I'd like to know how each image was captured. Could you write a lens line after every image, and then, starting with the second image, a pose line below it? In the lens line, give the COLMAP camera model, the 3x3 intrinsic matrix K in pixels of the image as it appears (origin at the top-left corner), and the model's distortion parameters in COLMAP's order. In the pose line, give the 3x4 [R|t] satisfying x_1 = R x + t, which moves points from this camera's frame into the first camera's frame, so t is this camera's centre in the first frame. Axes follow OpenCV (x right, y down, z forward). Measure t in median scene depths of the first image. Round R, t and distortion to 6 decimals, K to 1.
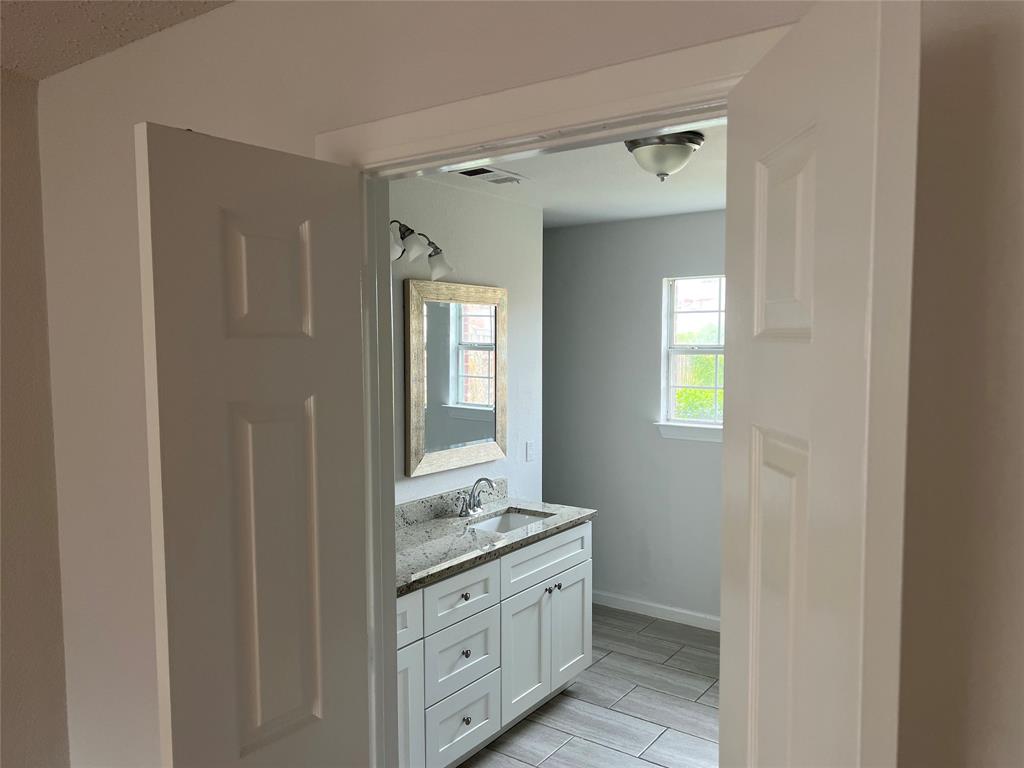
lens RADIAL K [[776.4, 0, 509.2], [0, 776.4, 387.9], [0, 0, 1]] dist [0.047112, -0.045465]
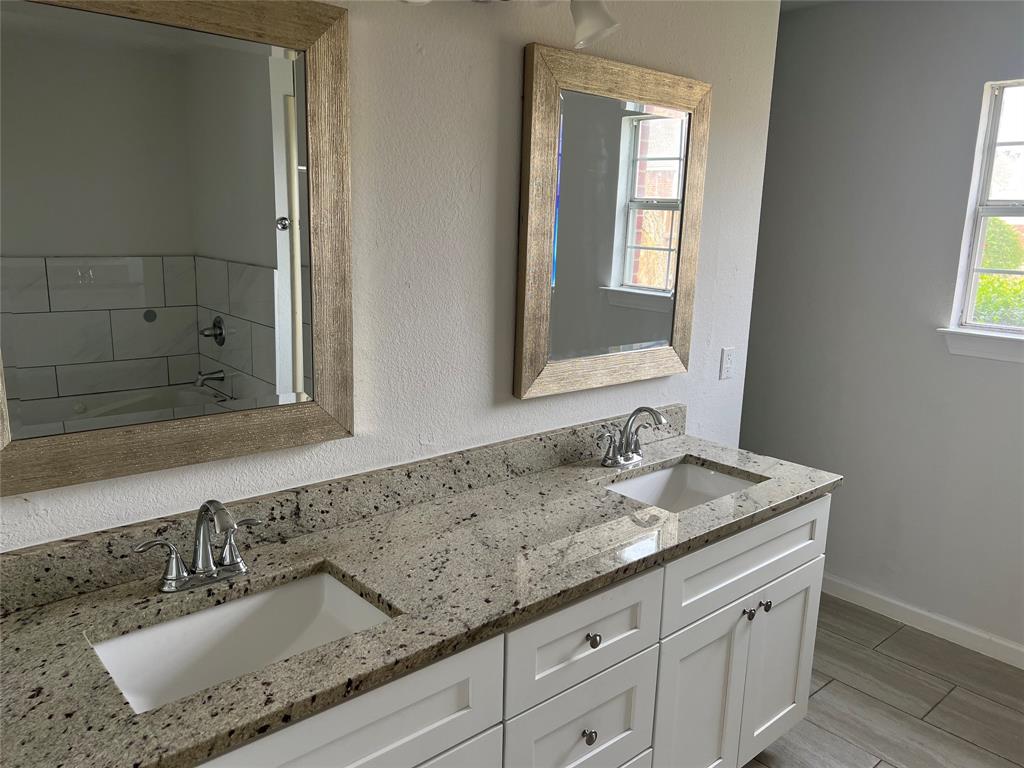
lens RADIAL K [[776.4, 0, 502.8], [0, 776.4, 390.5], [0, 0, 1]] dist [0.047112, -0.045465]
pose [[0.971696, 0.075244, -0.223933, -0.007282], [-0.041381, 0.987477, 0.152241, 0.016785], [0.232584, -0.138666, 0.962640, 0.392222]]
